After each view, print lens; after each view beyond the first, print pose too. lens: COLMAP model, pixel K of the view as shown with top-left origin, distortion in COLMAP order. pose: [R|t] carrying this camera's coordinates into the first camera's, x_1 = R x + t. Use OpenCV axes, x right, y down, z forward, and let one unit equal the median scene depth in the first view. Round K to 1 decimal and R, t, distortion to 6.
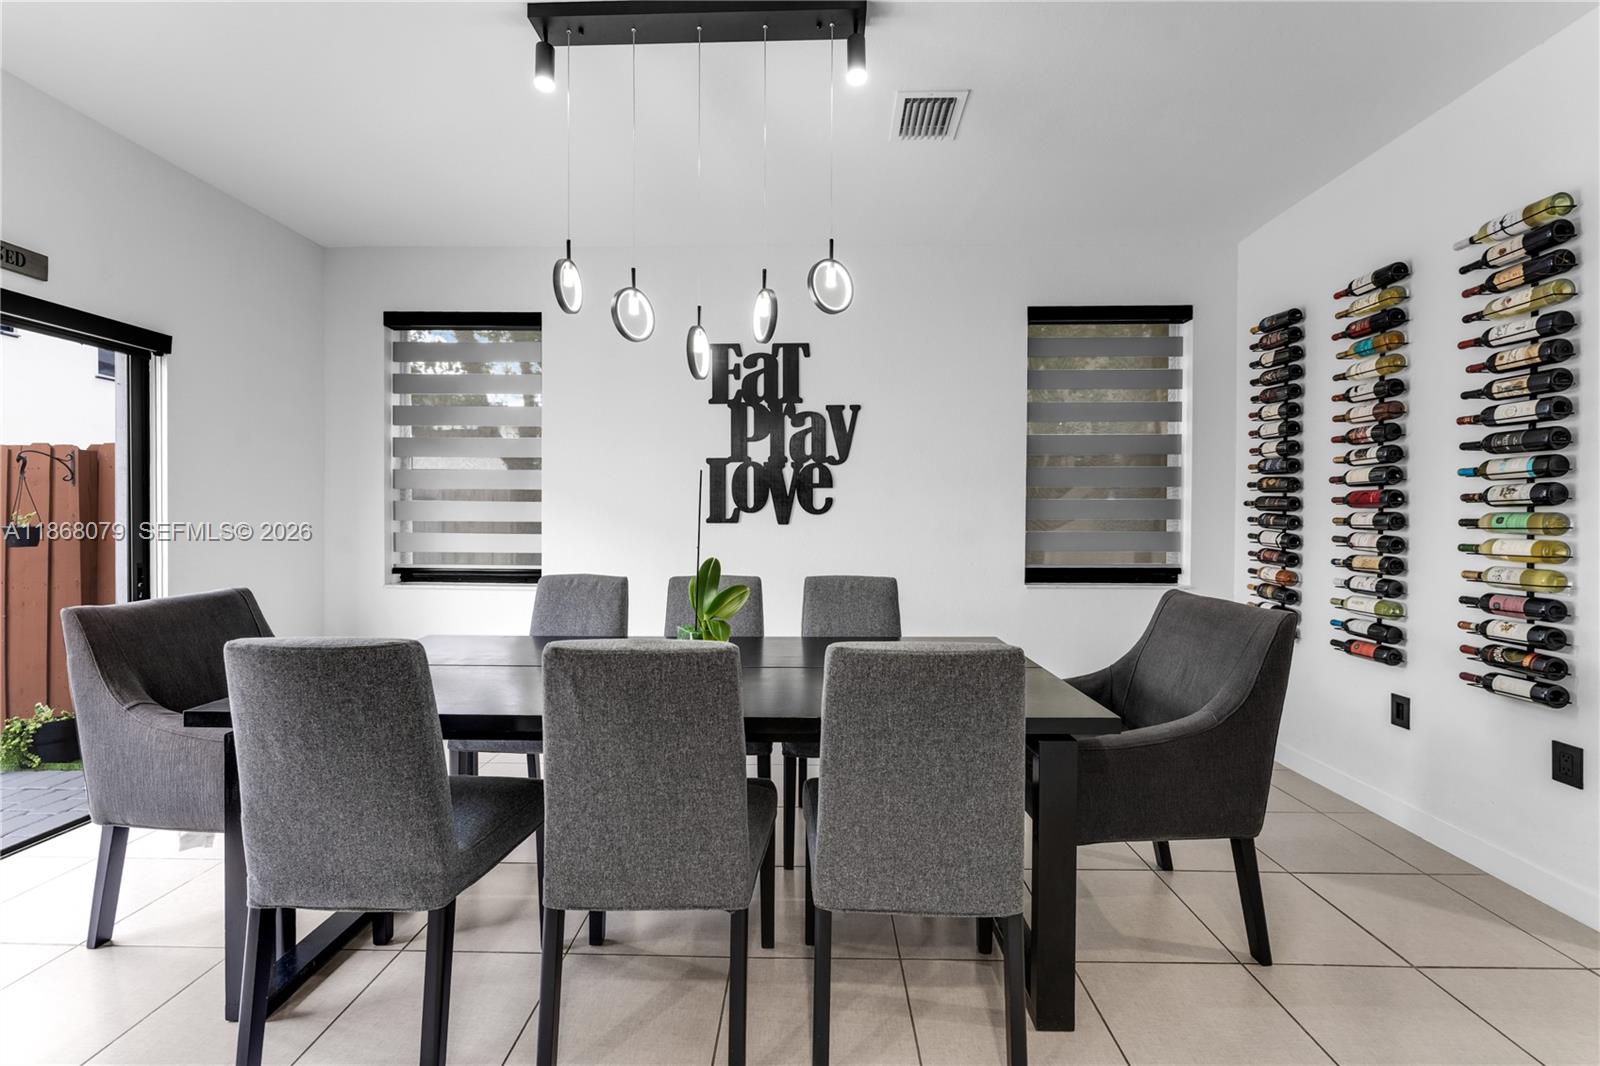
lens RADIAL K [[640.0, 0, 800.0], [0, 640.0, 533.0], [0, 0, 1]] dist [0.000522, -0.000045]
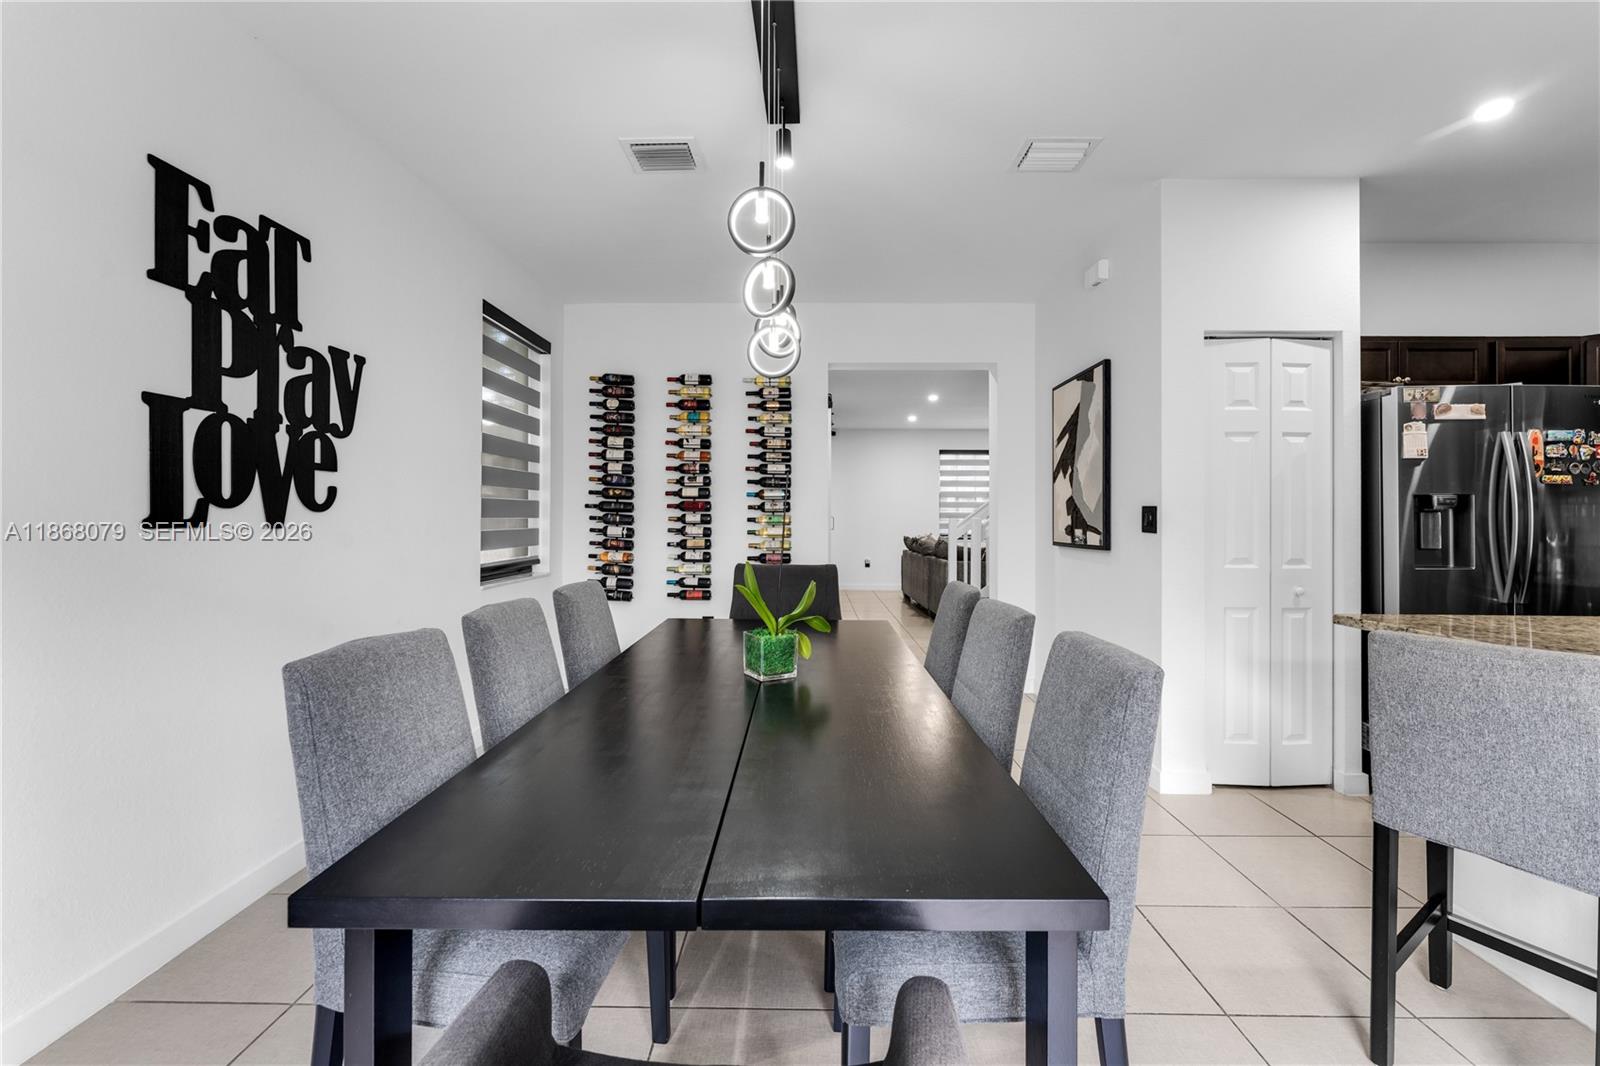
lens RADIAL K [[685.0, 0, 800.0], [0, 685.0, 533.0], [0, 0, 1]] dist [-0.012461, -0.000193]
pose [[-0.021524, -0.024174, 0.999476, -0.672436], [0.020301, 0.999491, 0.024611, -0.014785], [-0.999562, 0.020820, -0.021022, 0.538035]]
